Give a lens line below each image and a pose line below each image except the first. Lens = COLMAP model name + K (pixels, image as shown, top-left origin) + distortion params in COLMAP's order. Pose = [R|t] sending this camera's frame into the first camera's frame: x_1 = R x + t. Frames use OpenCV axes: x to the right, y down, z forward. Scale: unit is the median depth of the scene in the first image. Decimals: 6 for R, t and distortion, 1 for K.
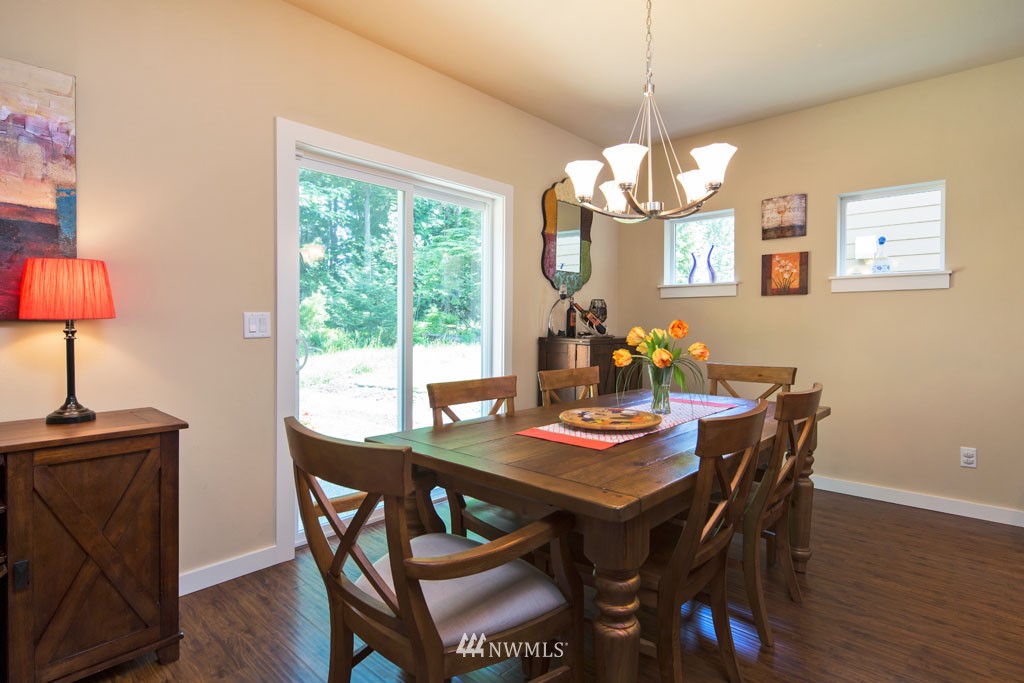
lens RADIAL K [[526.6, 0, 500.0], [0, 526.6, 316.7], [0, 0, 1]] dist [0.001038, -0.000716]
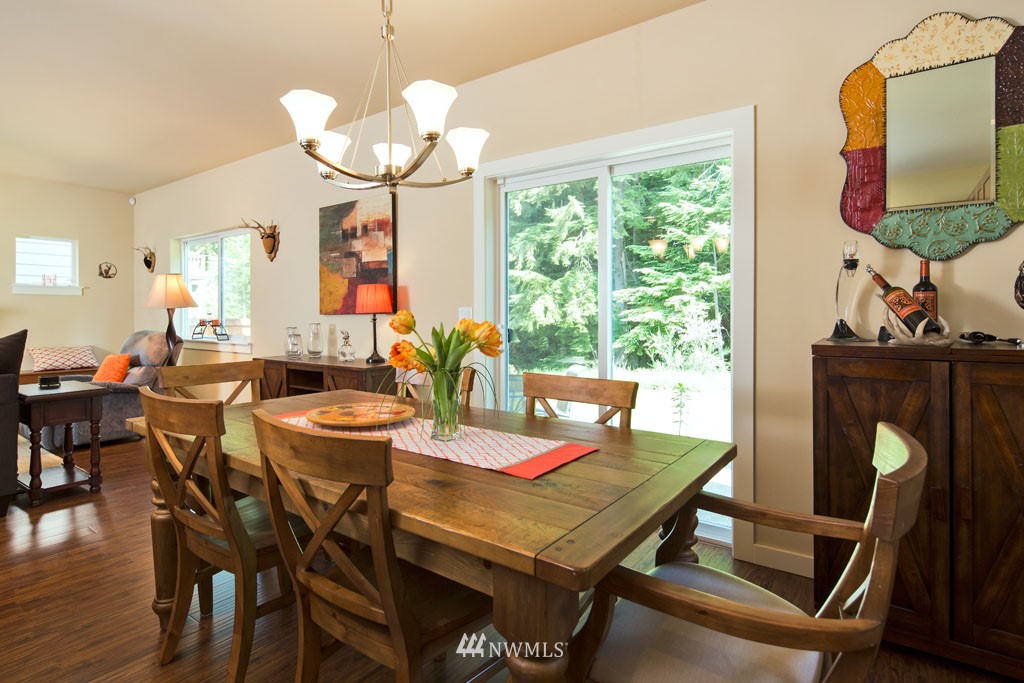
lens RADIAL K [[526.6, 0, 500.0], [0, 526.6, 316.7], [0, 0, 1]] dist [0.001038, -0.000716]
pose [[0.118114, -0.001920, -0.992998, 0.613991], [0.013839, 0.999904, -0.000287, 0.012595], [0.992904, -0.013708, 0.118129, 0.578110]]
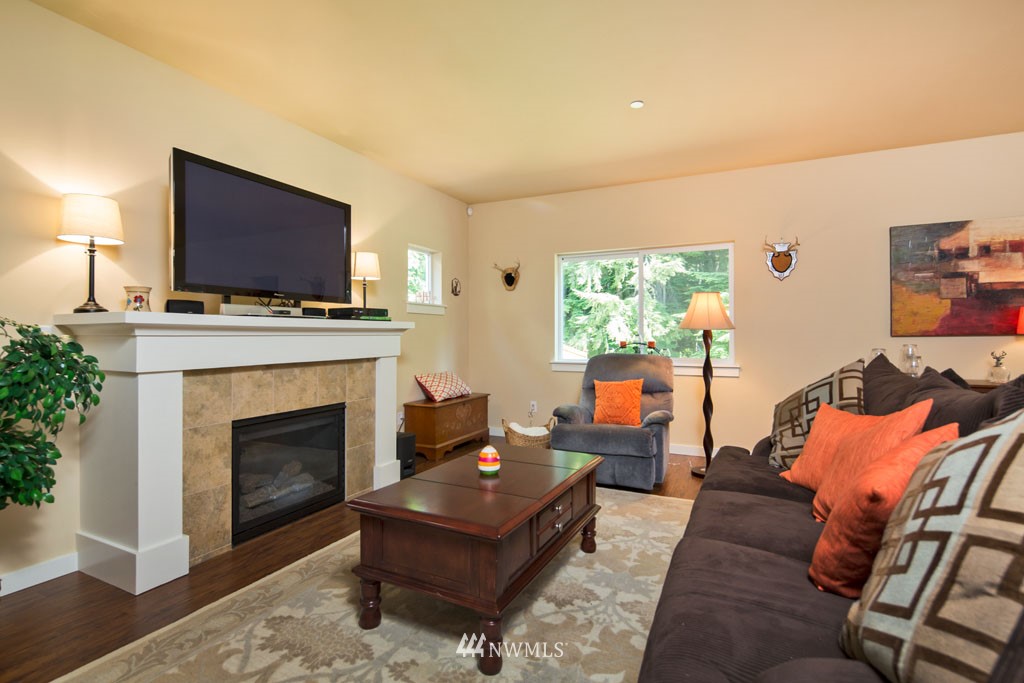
lens RADIAL K [[489.5, 0, 517.3], [0, 489.5, 335.7], [0, 0, 1]] dist [-0.001247, -0.000857]
pose [[0.300487, -0.003545, -0.953779, 0.190757], [0.017006, 0.999854, 0.001641, -0.012095], [0.953634, -0.016713, 0.300503, -0.735251]]
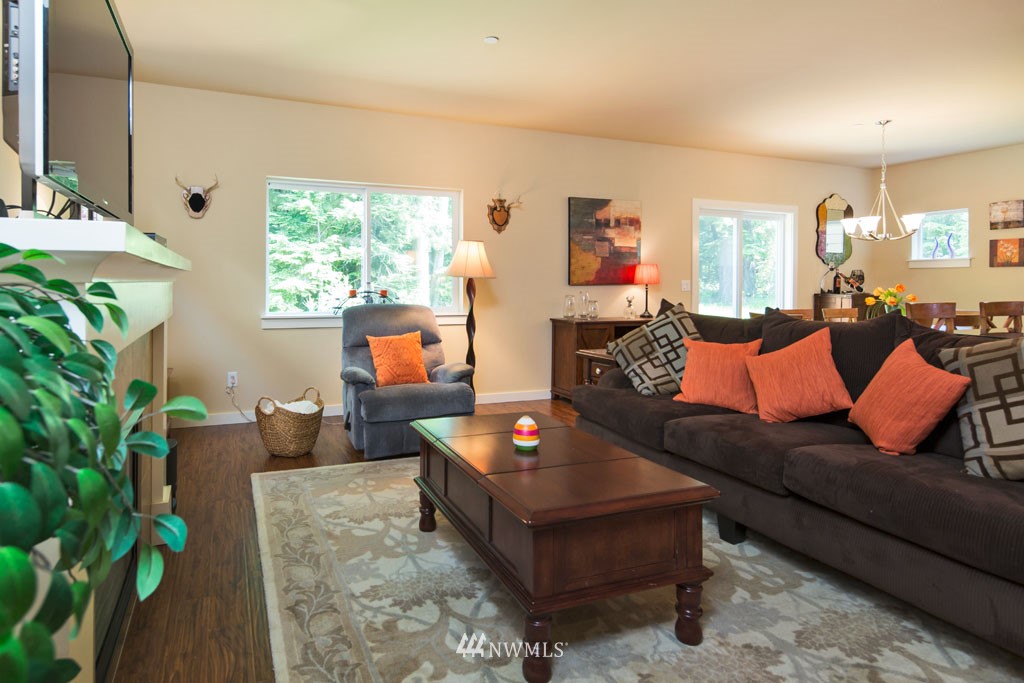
lens RADIAL K [[568.2, 0, 445.2], [0, 568.2, 280.9], [0, 0, 1]] dist [-0.000949, -0.002347]
pose [[0.902745, -0.000354, -0.430177, -0.211811], [0.003941, 0.999965, 0.007446, -0.019327], [0.430159, -0.008417, 0.902714, -1.147135]]
